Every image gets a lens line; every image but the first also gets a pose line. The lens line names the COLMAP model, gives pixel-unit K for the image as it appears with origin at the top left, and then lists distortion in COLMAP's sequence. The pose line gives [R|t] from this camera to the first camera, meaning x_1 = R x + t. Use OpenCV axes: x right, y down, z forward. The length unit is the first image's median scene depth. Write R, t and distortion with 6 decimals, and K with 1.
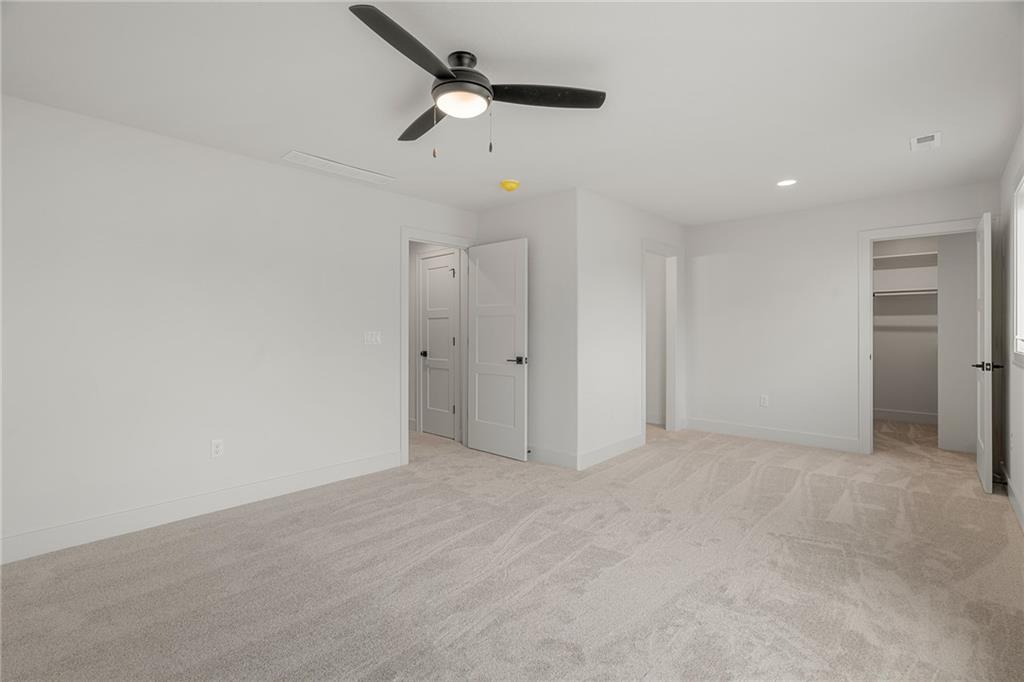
lens RADIAL K [[465.7, 0, 514.8], [0, 465.7, 335.4], [0, 0, 1]] dist [-0.004499, 0.000529]
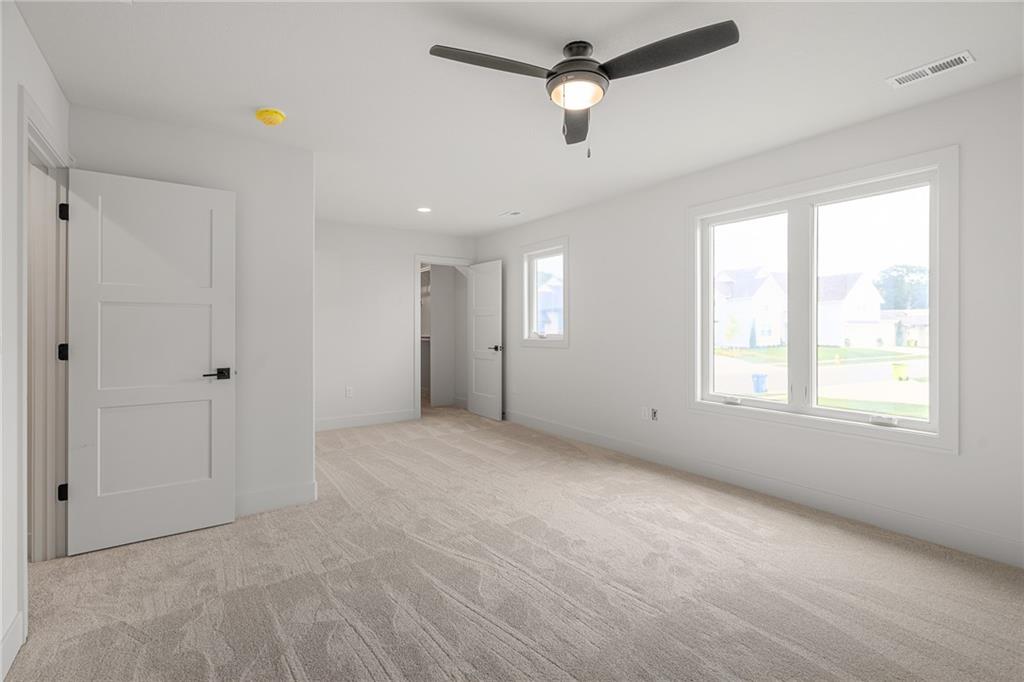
lens RADIAL K [[465.7, 0, 512.9], [0, 465.7, 333.0], [0, 0, 1]] dist [-0.004499, 0.000529]
pose [[0.222773, -0.012207, 0.974794, -0.870946], [0.013809, 0.999861, 0.009365, -0.007025], [-0.974772, 0.011375, 0.222911, 0.724260]]
